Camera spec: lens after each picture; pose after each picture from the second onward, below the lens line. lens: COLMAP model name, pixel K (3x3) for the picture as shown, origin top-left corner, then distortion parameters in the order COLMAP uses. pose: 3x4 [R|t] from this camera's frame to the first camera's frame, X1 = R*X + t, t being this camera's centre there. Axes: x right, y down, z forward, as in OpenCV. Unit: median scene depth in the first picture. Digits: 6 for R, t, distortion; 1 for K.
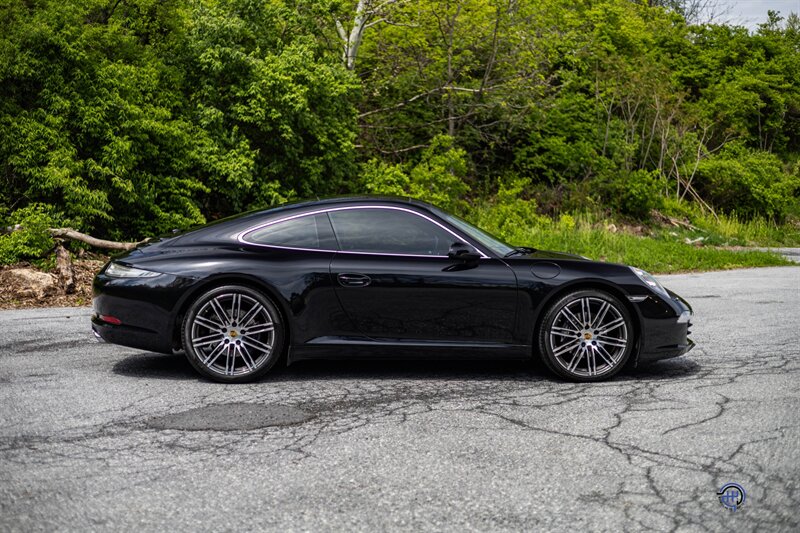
lens RADIAL K [[1129.8, 0, 403.5], [0, 1129.8, 266.4], [0, 0, 1]] dist [0.016906, 0.047763]
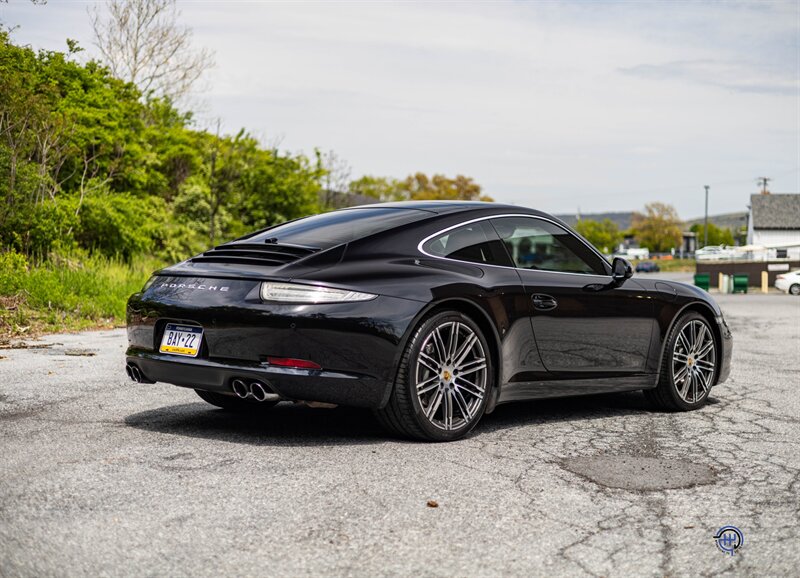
lens RADIAL K [[1222.0, 0, 437.1], [0, 1222.0, 288.8], [0, 0, 1]] dist [0.020540, 0.049571]
pose [[0.740674, -0.001395, 0.671863, -0.293090], [0.020676, 0.999572, -0.020718, 0.007769], [-0.671546, 0.029237, 0.740386, 0.164742]]
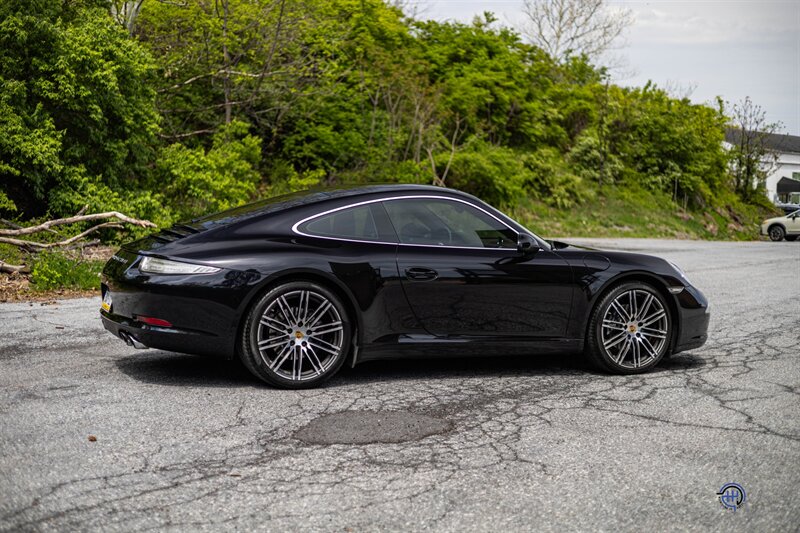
lens RADIAL K [[1129.8, 0, 403.5], [0, 1129.8, 266.4], [0, 0, 1]] dist [0.016906, 0.047763]
pose [[0.955778, -0.006363, 0.294019, -0.140240], [0.003337, 0.999936, 0.010793, -0.002031], [-0.294069, -0.009335, 0.955739, 0.043603]]
